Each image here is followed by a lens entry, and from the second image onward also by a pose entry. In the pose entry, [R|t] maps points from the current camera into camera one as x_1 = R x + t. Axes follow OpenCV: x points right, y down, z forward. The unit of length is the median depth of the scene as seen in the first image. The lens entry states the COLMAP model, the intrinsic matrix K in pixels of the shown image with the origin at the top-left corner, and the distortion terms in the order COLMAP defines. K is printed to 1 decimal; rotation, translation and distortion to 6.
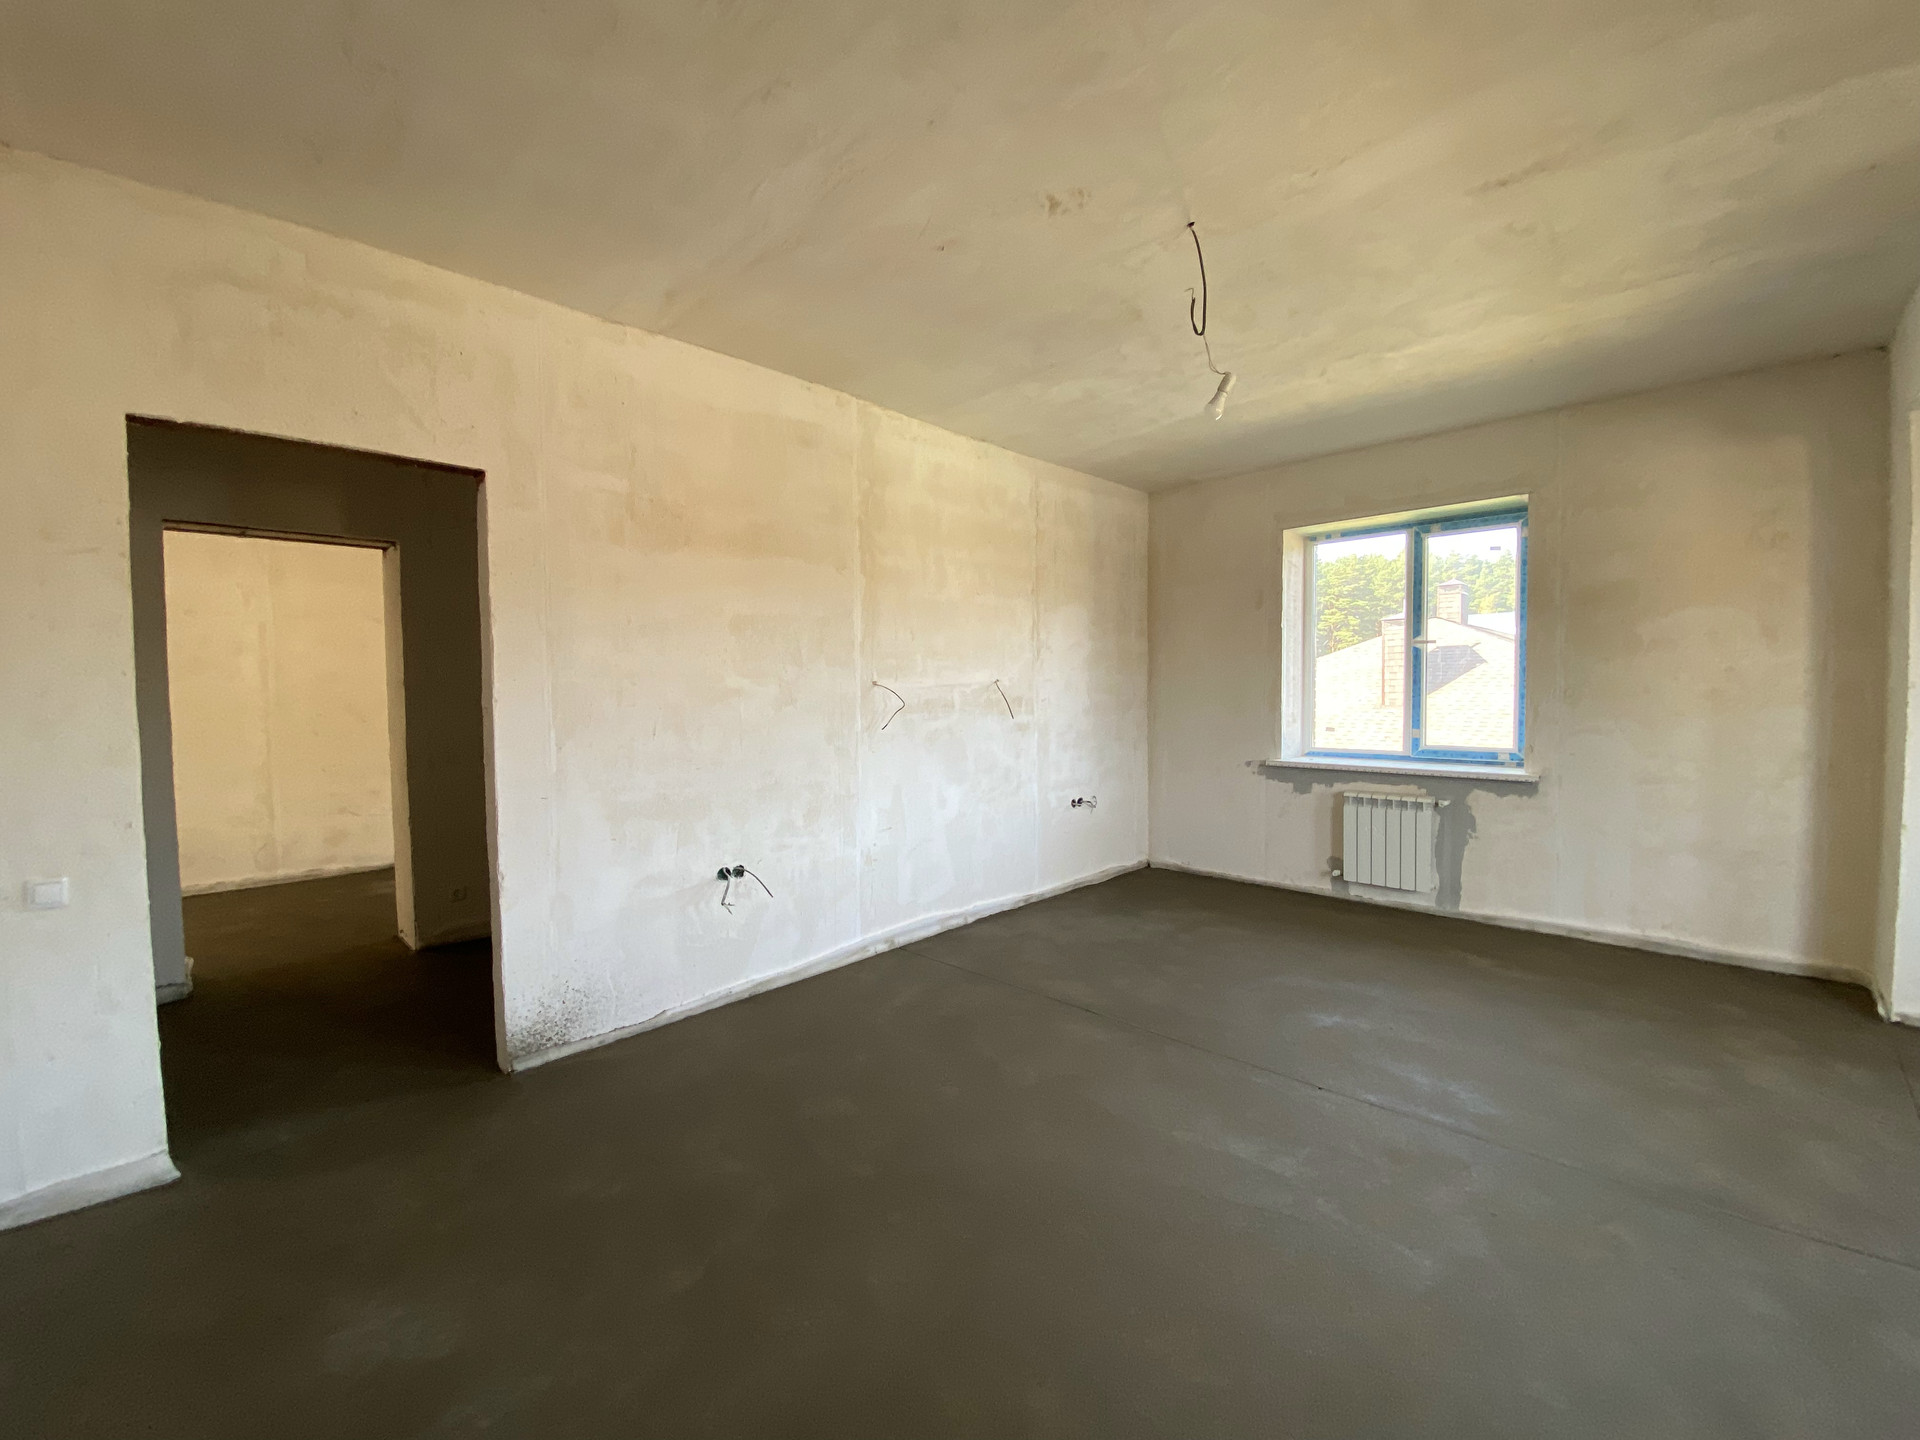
lens RADIAL K [[787.9, 0, 960.0], [0, 787.9, 720.0], [0, 0, 1]] dist [-0.000460, -0.000315]
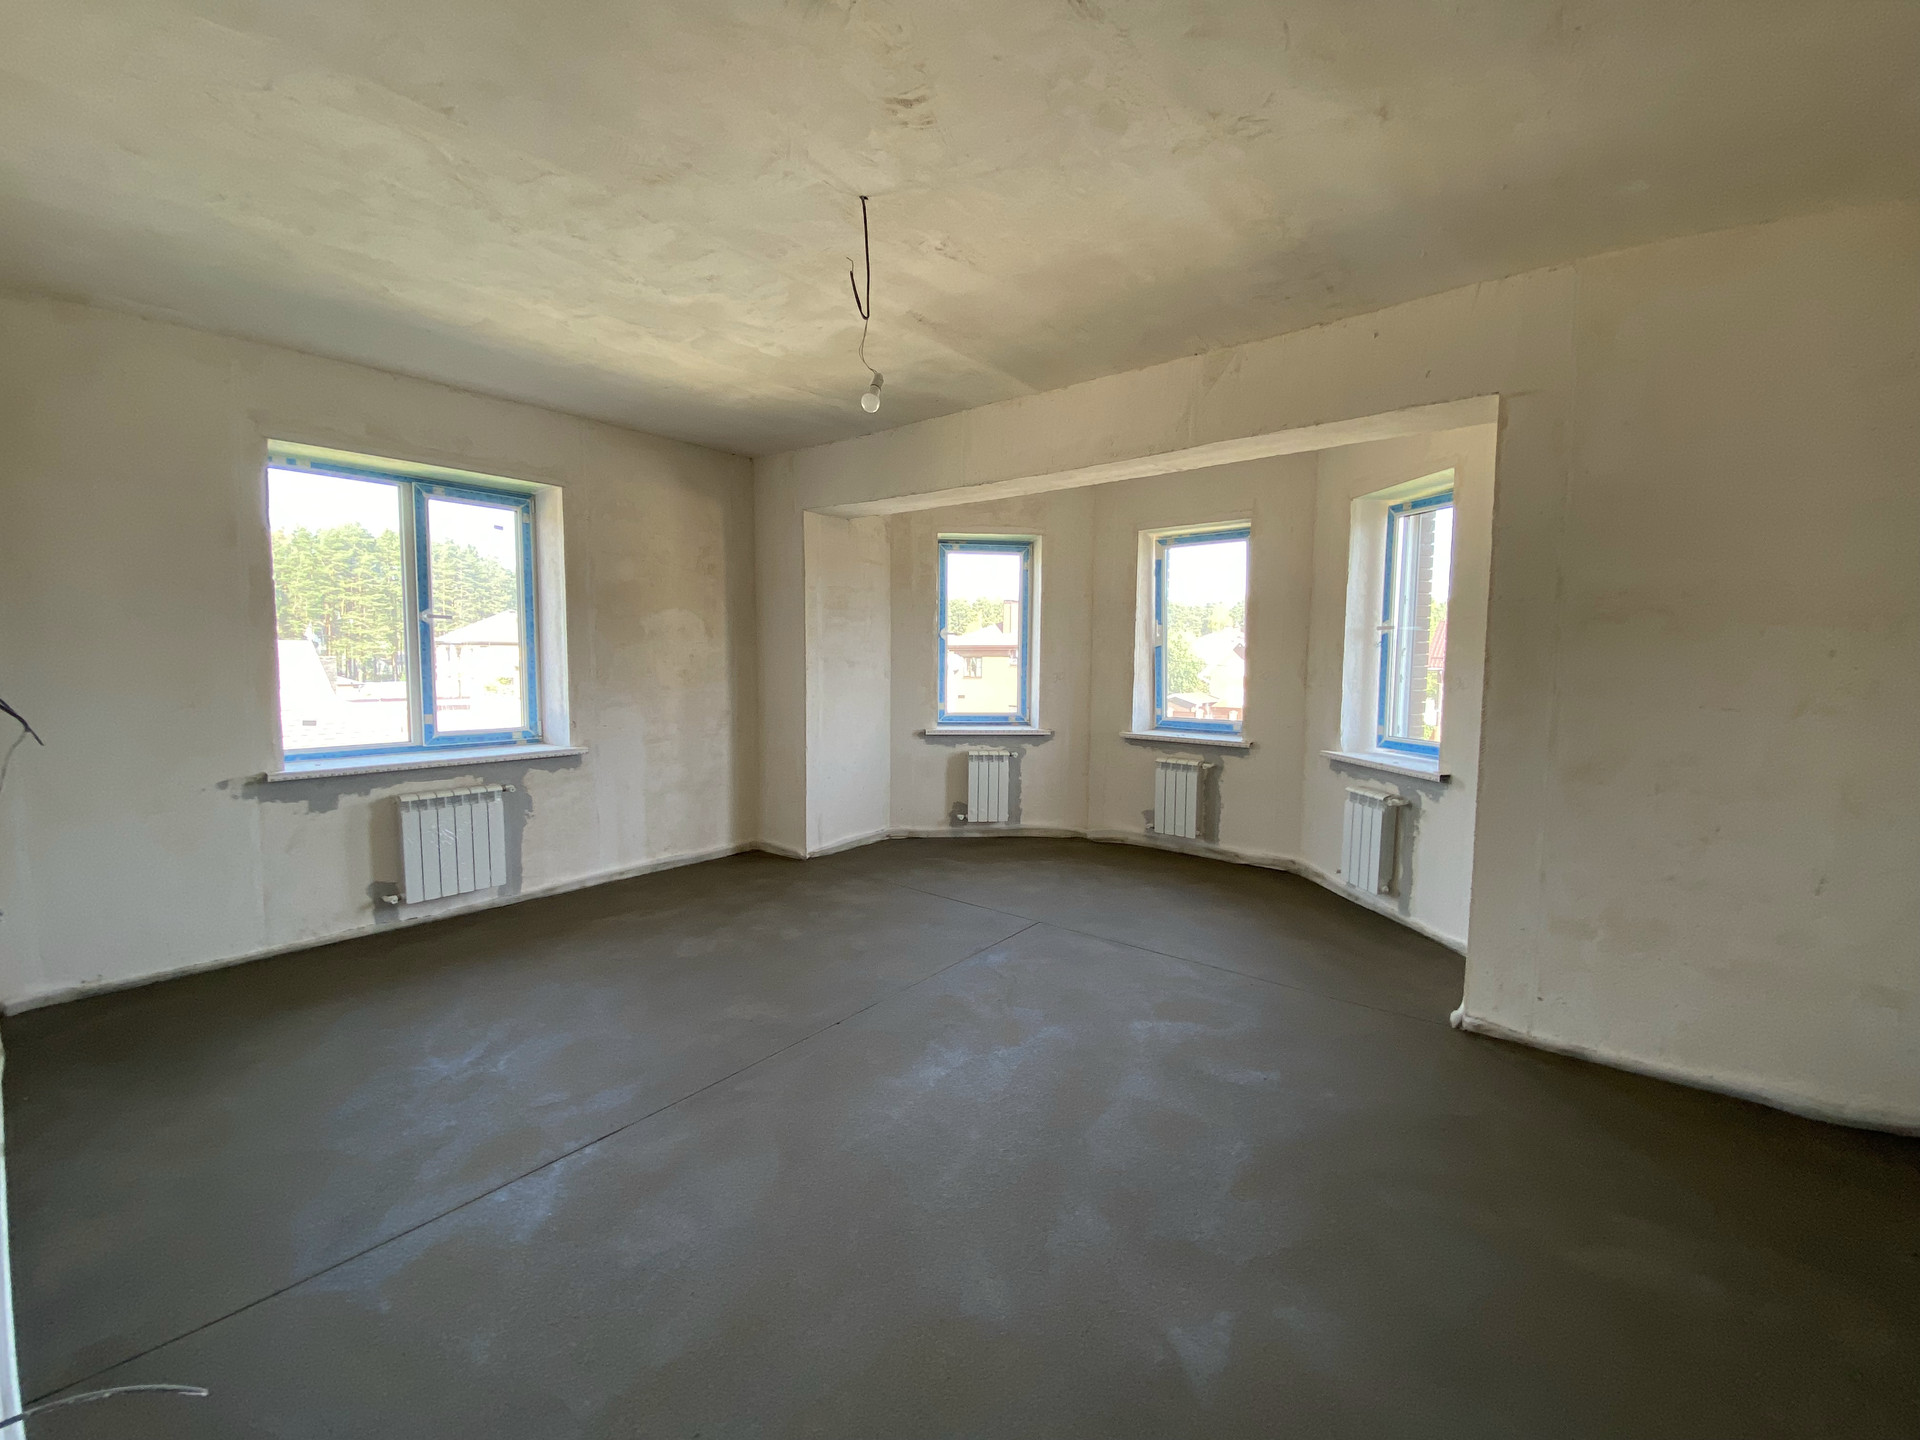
lens RADIAL K [[787.9, 0, 960.0], [0, 787.9, 720.0], [0, 0, 1]] dist [-0.000460, -0.000315]
pose [[-0.084981, -0.068887, 0.993998, -0.384712], [0.034629, 0.996800, 0.072042, -0.027851], [-0.995781, 0.040543, -0.082324, 0.523228]]
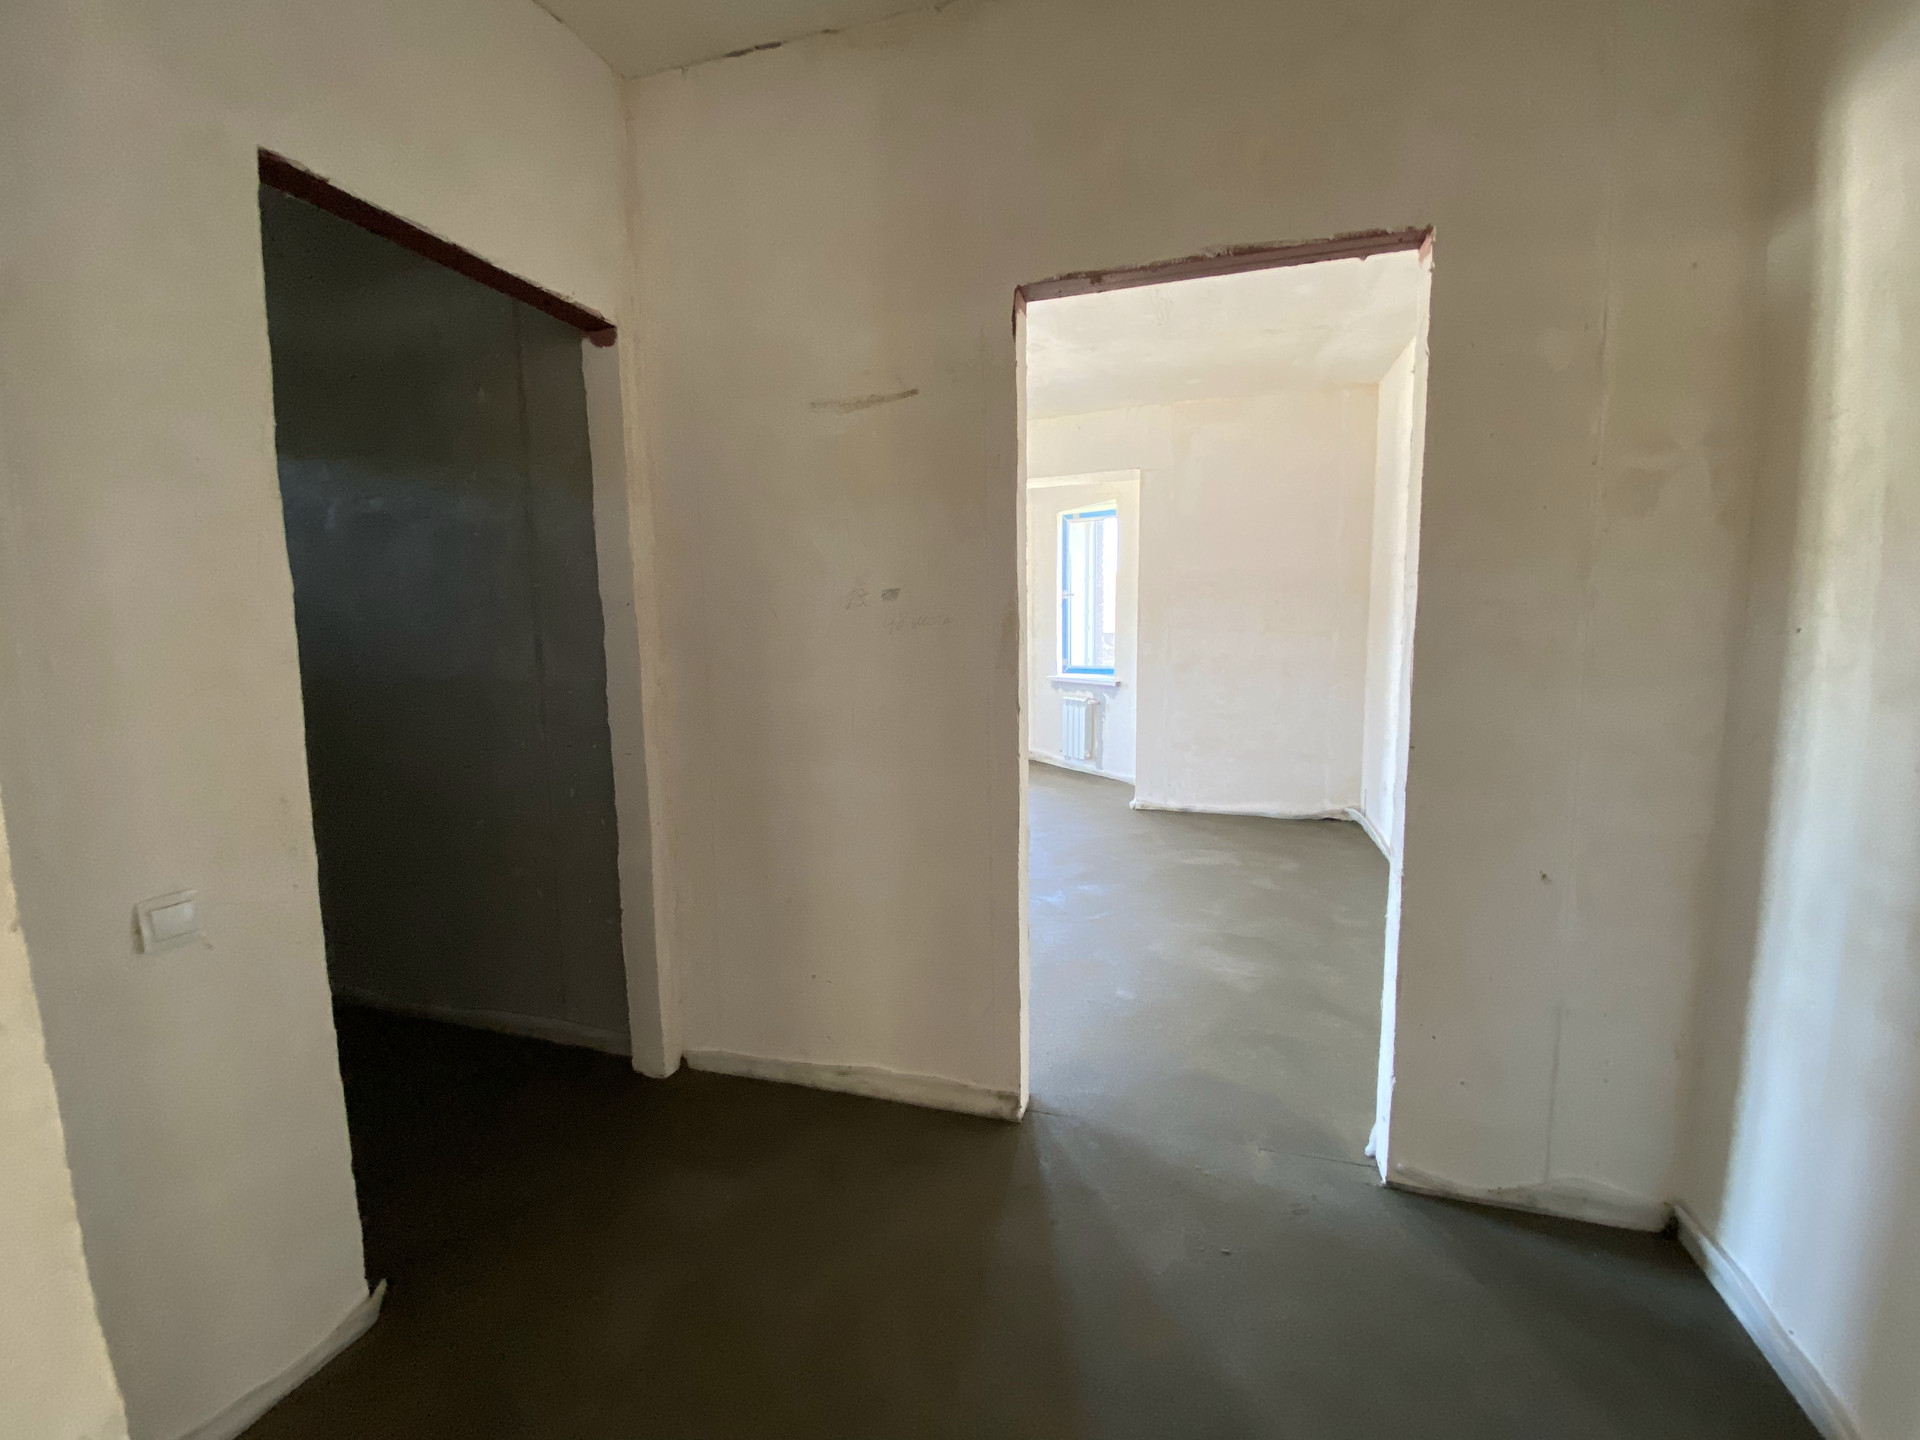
lens RADIAL K [[787.9, 0, 960.0], [0, 787.9, 720.0], [0, 0, 1]] dist [-0.000460, -0.000315]
pose [[-0.449464, -0.090308, 0.888722, -0.553487], [0.051504, 0.990602, 0.126709, -0.021753], [-0.891813, 0.102724, -0.440588, 0.669916]]
